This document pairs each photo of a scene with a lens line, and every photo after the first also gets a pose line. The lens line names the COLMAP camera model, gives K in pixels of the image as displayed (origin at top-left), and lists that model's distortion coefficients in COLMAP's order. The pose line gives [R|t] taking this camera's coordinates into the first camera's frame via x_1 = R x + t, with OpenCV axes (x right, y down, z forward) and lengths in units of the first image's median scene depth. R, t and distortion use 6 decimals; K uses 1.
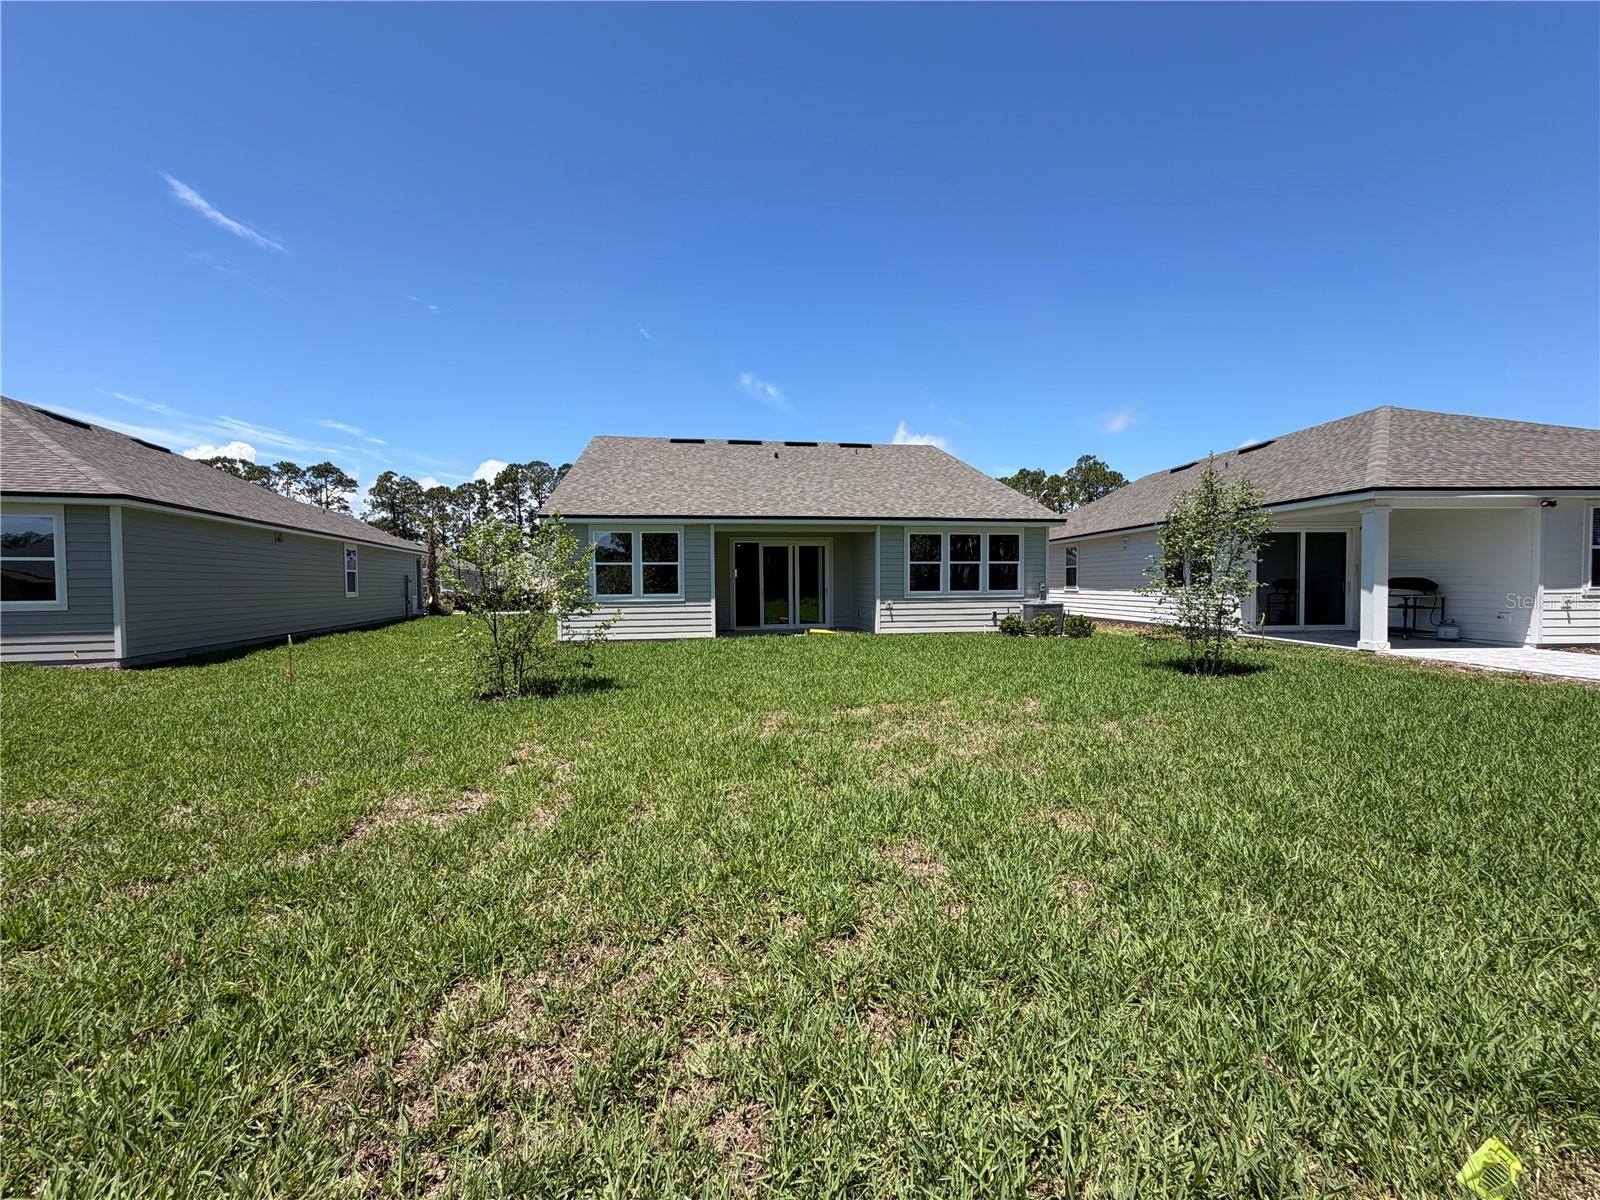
lens RADIAL K [[639.0, 0, 794.8], [0, 639.0, 600.4], [0, 0, 1]] dist [0.000739, 0.000096]
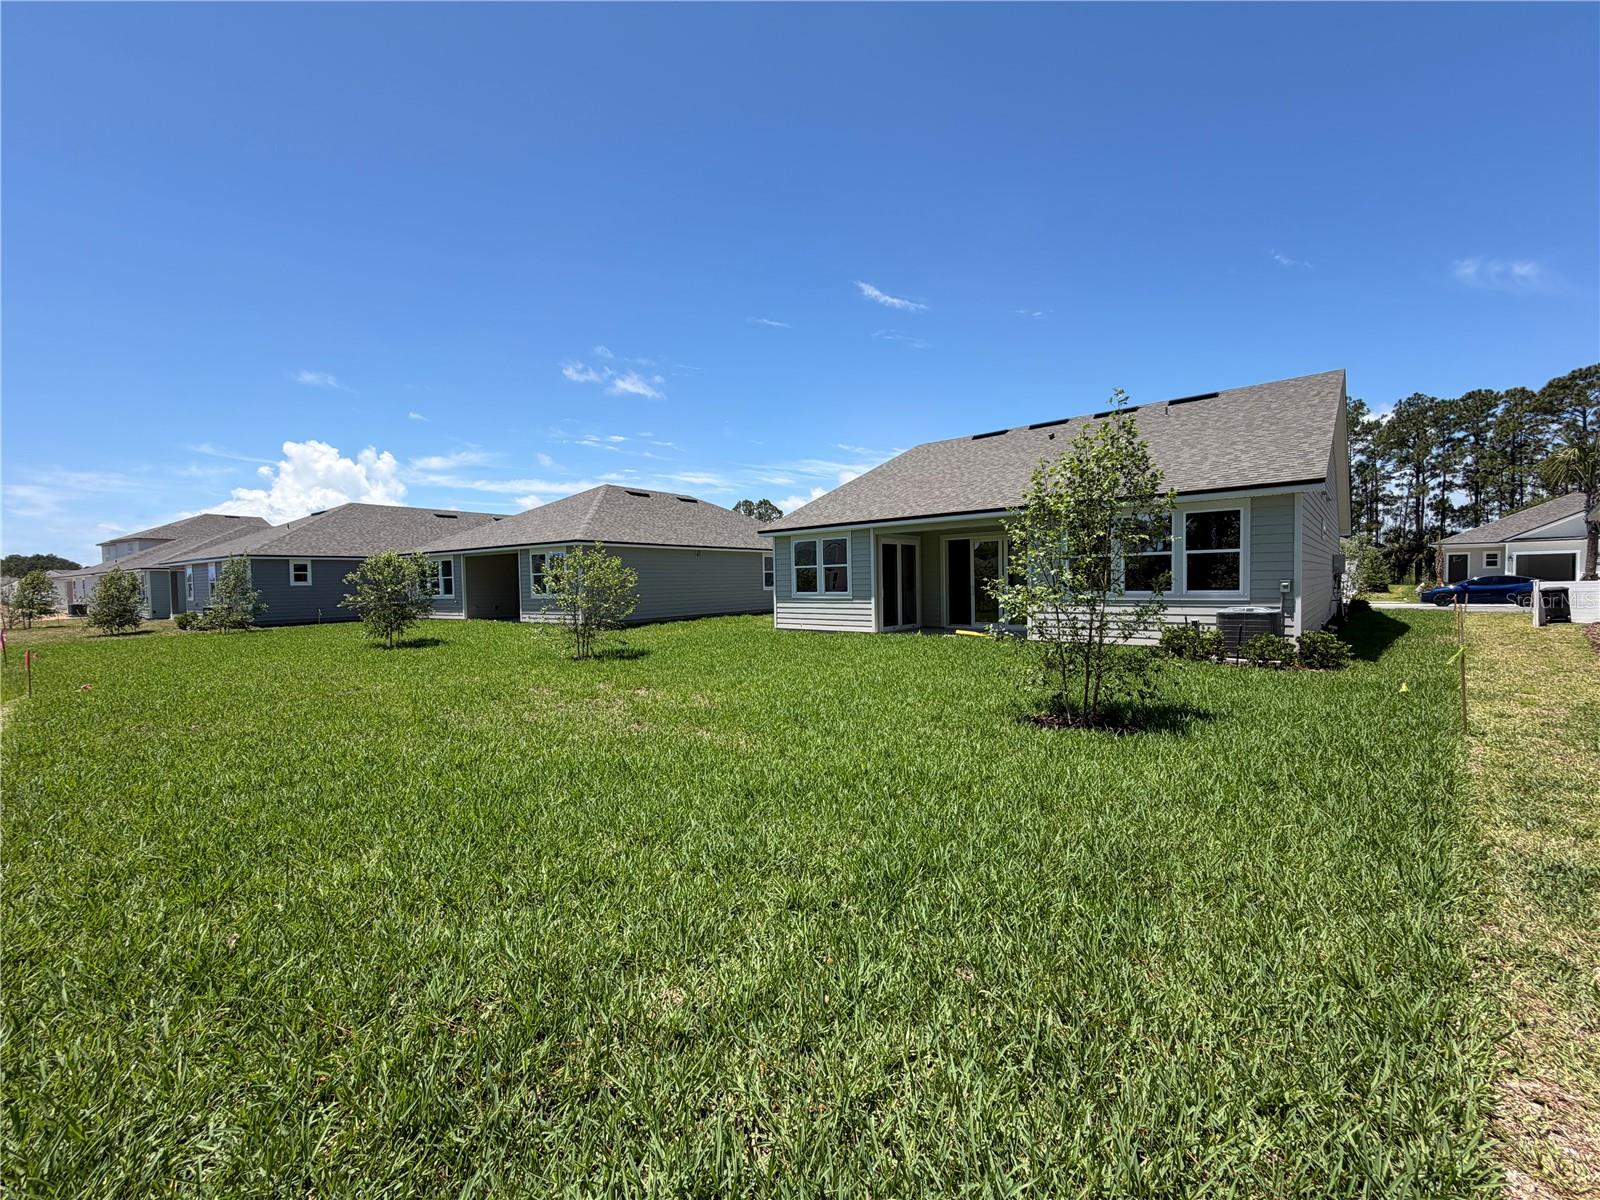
lens RADIAL K [[665.5, 0, 800.0], [0, 665.5, 600.0], [0, 0, 1]] dist [0.001176, 0.000145]
pose [[0.610272, 0.017230, -0.792005, 0.672774], [-0.008857, 0.999849, 0.014927, -0.012621], [0.792143, -0.002094, 0.610332, 0.198301]]
